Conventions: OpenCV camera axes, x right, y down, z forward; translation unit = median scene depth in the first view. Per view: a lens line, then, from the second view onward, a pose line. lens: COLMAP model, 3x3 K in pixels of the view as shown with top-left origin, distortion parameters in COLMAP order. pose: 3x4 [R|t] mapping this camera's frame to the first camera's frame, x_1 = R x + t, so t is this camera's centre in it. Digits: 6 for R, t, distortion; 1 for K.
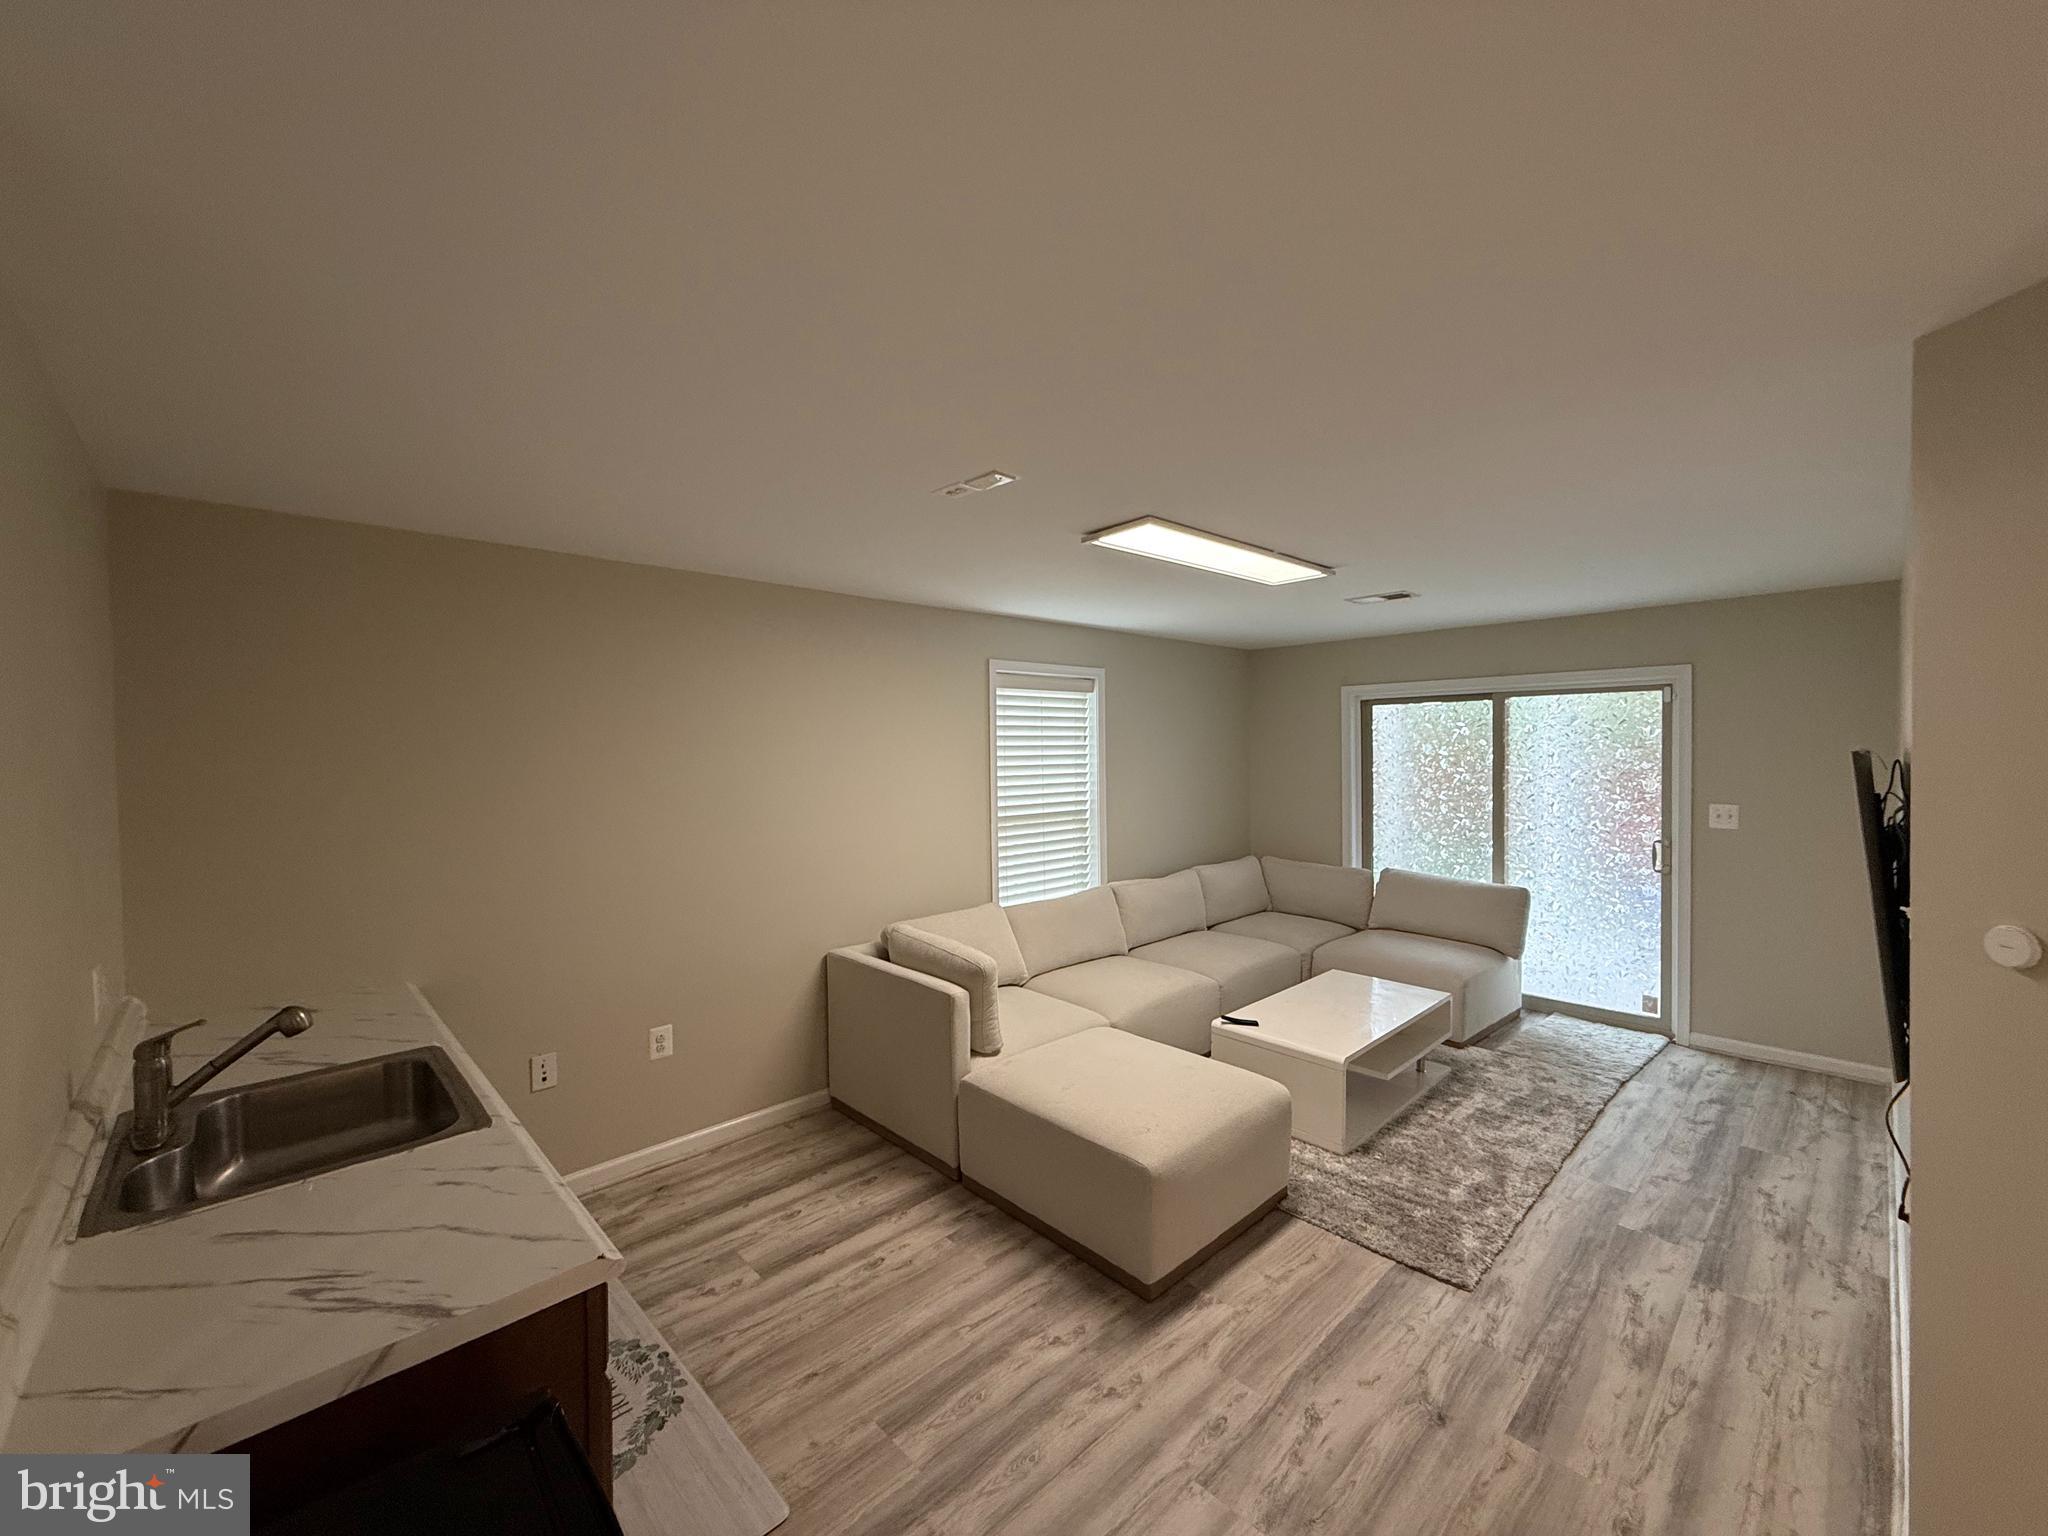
lens RADIAL K [[813.1, 0, 1019.2], [0, 813.1, 767.0], [0, 0, 1]] dist [-0.000494, 0.000195]
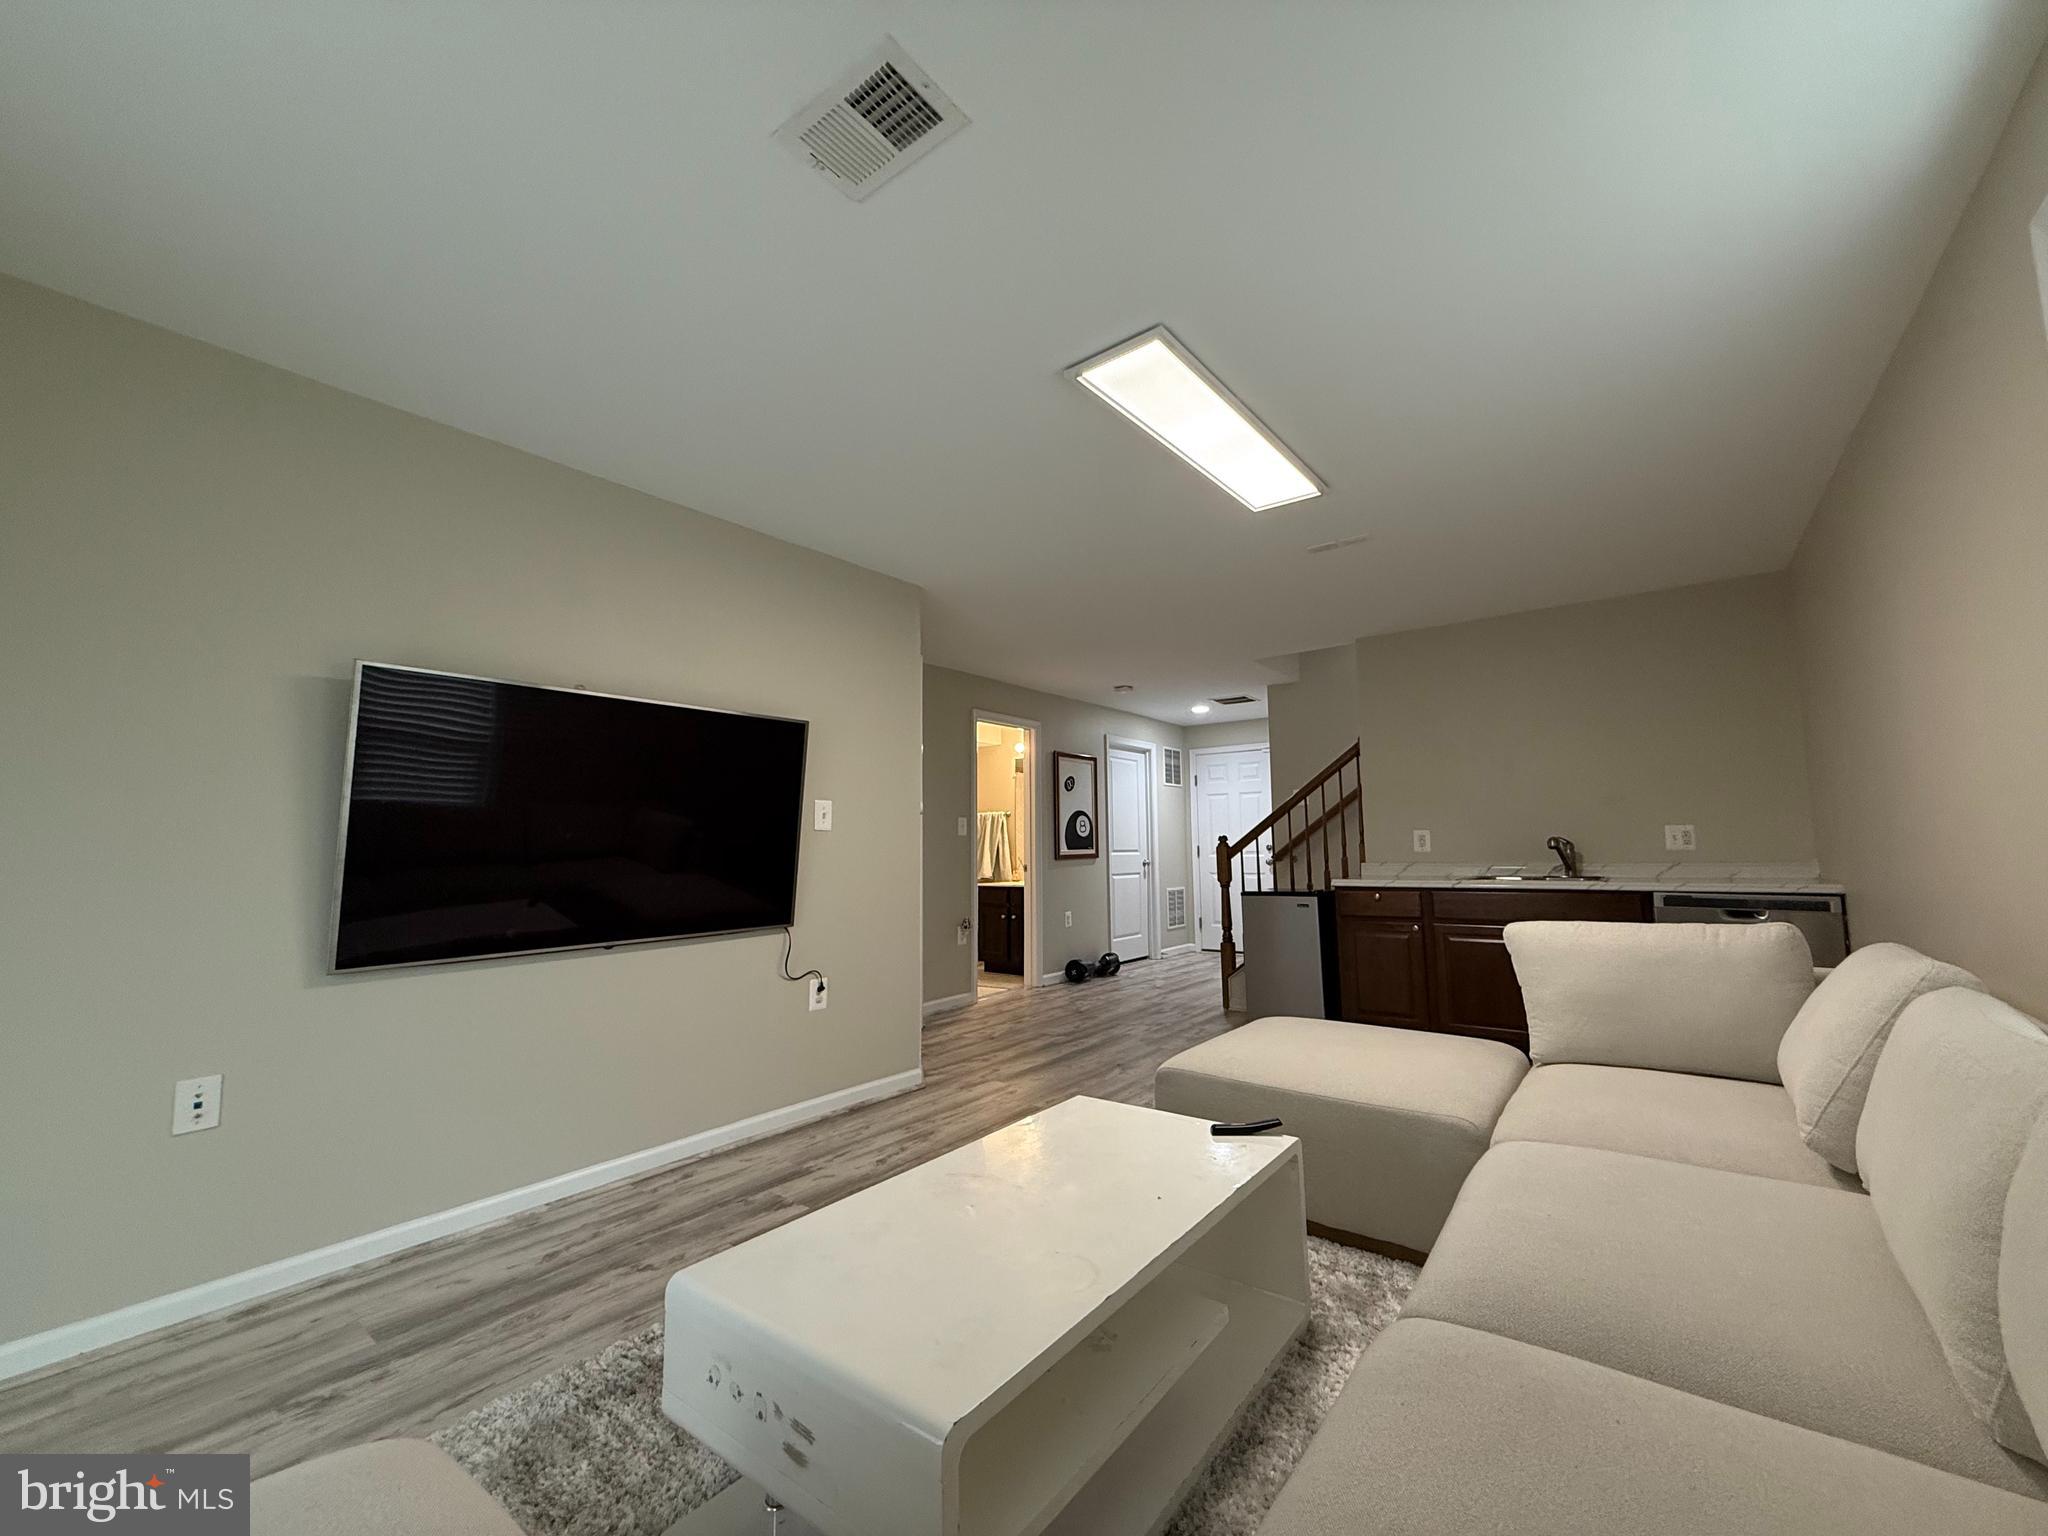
lens RADIAL K [[813.1, 0, 1019.2], [0, 813.1, 767.0], [0, 0, 1]] dist [-0.000494, 0.000195]
pose [[-0.988130, 0.004055, -0.153569, 0.493613], [0.015929, 0.996968, -0.076167, 0.113027], [0.152795, -0.077709, -0.985198, 1.500925]]
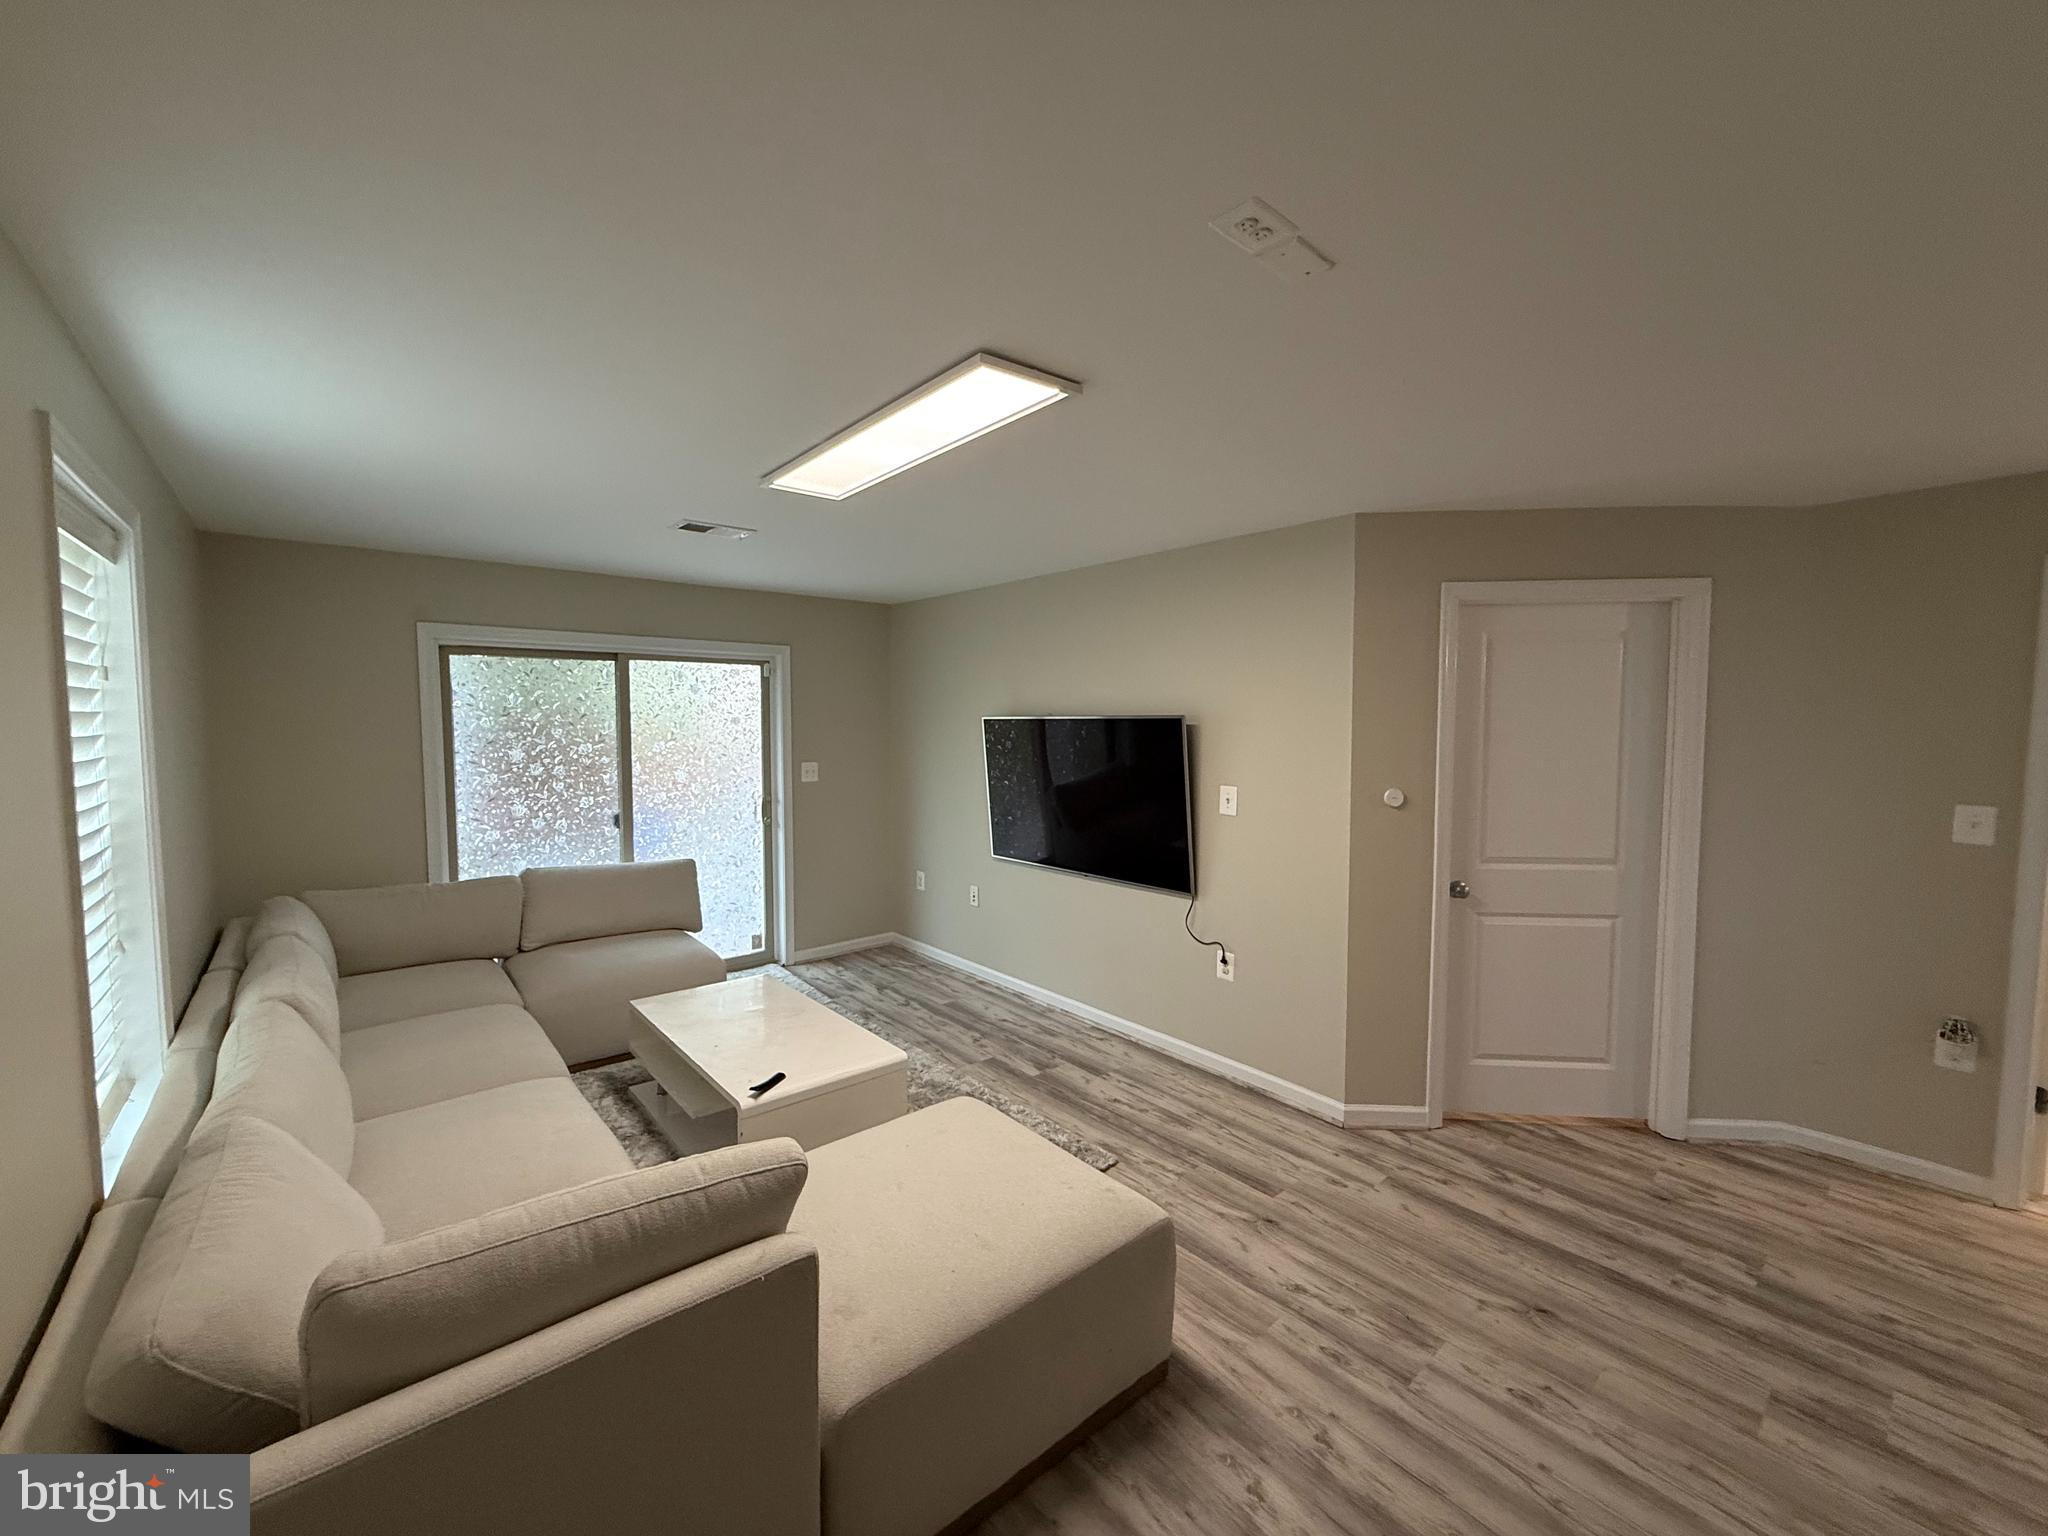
lens RADIAL K [[813.1, 0, 1019.2], [0, 813.1, 767.0], [0, 0, 1]] dist [-0.000494, 0.000195]
pose [[0.047616, -0.047887, 0.997717, -0.421861], [0.019621, 0.998702, 0.046998, 0.001194], [-0.998673, 0.017338, 0.048494, 0.727216]]
